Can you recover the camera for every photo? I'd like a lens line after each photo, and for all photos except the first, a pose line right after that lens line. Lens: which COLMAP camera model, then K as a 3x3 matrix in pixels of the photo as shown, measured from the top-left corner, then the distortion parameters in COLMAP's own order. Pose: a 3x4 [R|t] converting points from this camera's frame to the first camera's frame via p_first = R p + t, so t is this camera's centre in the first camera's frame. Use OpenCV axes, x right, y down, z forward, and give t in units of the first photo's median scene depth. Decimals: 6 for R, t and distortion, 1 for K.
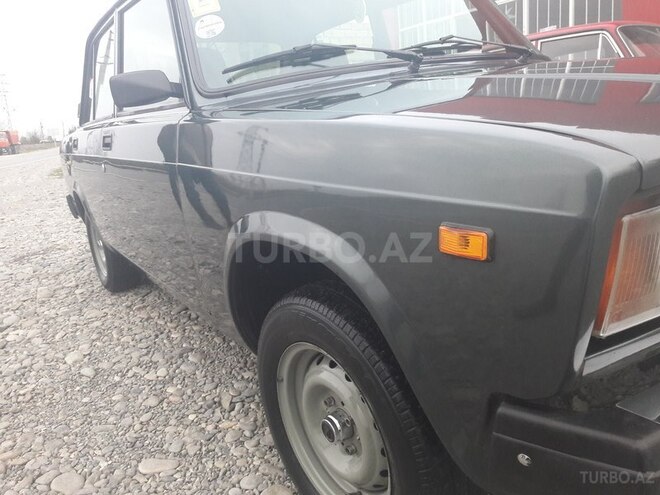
lens RADIAL K [[544.1, 0, 330.0], [0, 544.1, 247.5], [0, 0, 1]] dist [-0.001966, 0.000709]
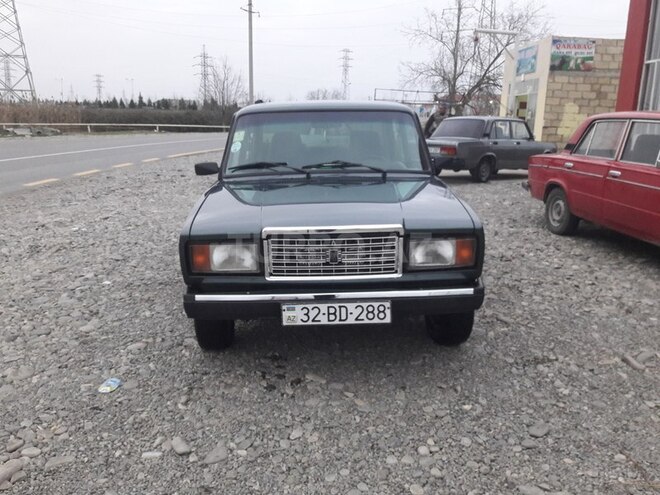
lens RADIAL K [[535.4, 0, 330.0], [0, 535.4, 247.5], [0, 0, 1]] dist [0.064051, -0.122598]
pose [[0.847959, 0.219516, -0.482471, 1.453092], [-0.206867, 0.975087, 0.080072, -0.244620], [0.488028, 0.031910, 0.872244, -0.898958]]
